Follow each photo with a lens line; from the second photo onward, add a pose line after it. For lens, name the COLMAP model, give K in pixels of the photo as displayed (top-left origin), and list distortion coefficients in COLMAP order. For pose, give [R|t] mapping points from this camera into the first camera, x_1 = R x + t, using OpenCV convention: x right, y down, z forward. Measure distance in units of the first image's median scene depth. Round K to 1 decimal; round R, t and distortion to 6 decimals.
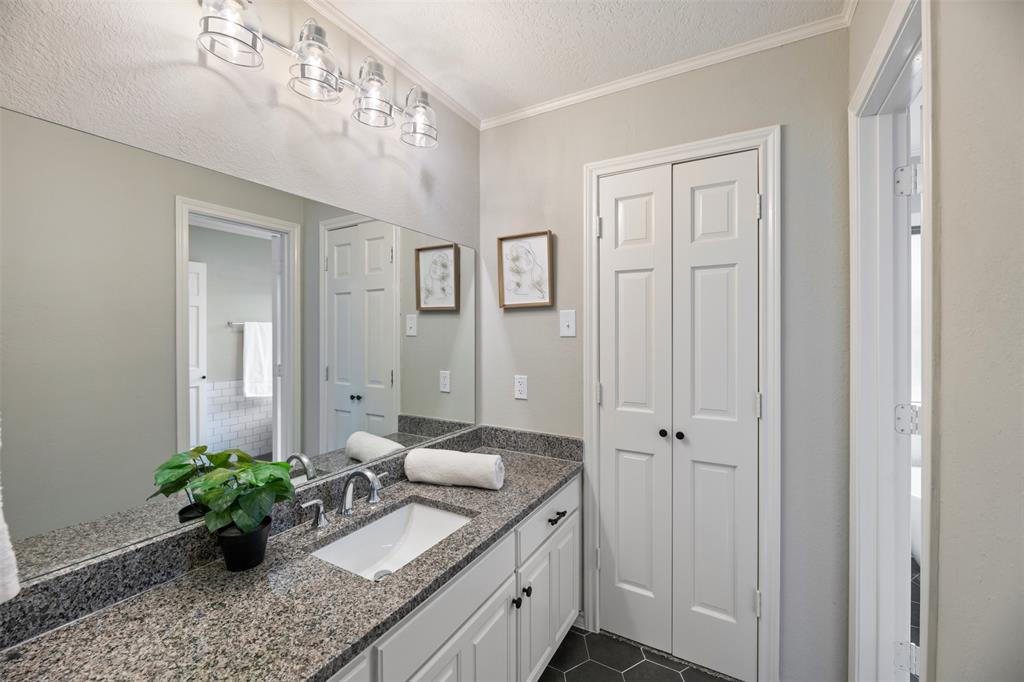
lens RADIAL K [[416.6, 0, 516.0], [0, 416.6, 333.9], [0, 0, 1]] dist [-0.002139, -0.000700]
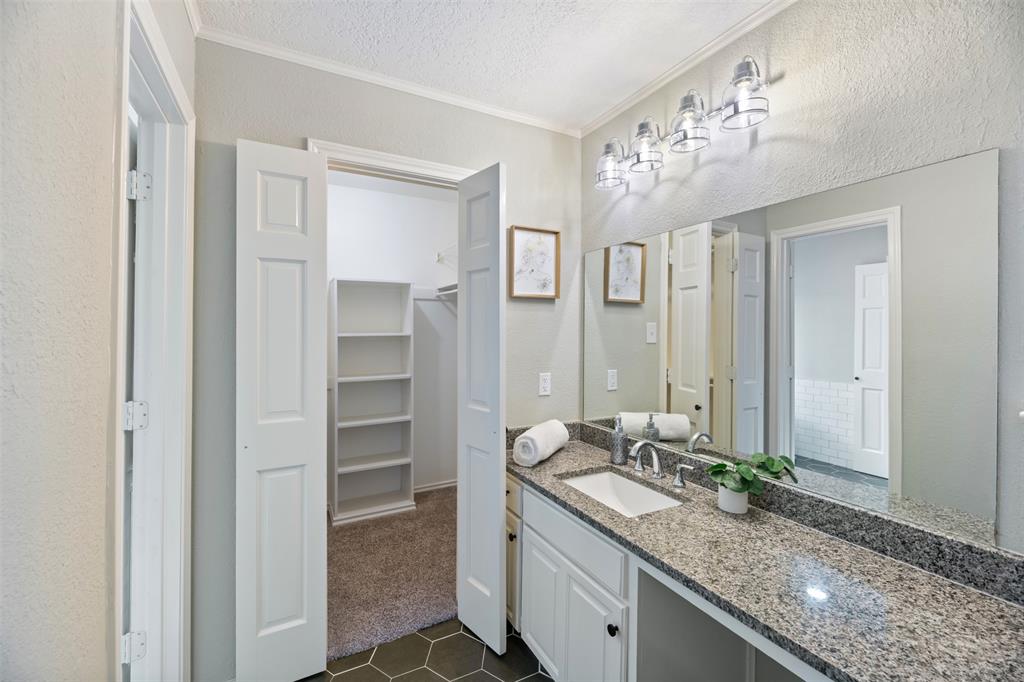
lens RADIAL K [[416.6, 0, 524.2], [0, 416.6, 328.0], [0, 0, 1]] dist [-0.002139, -0.000700]
pose [[0.505241, 0.005856, 0.862958, -3.049794], [0.001439, 0.999970, -0.007628, -0.009684], [-0.862977, 0.005096, 0.505217, 1.814357]]
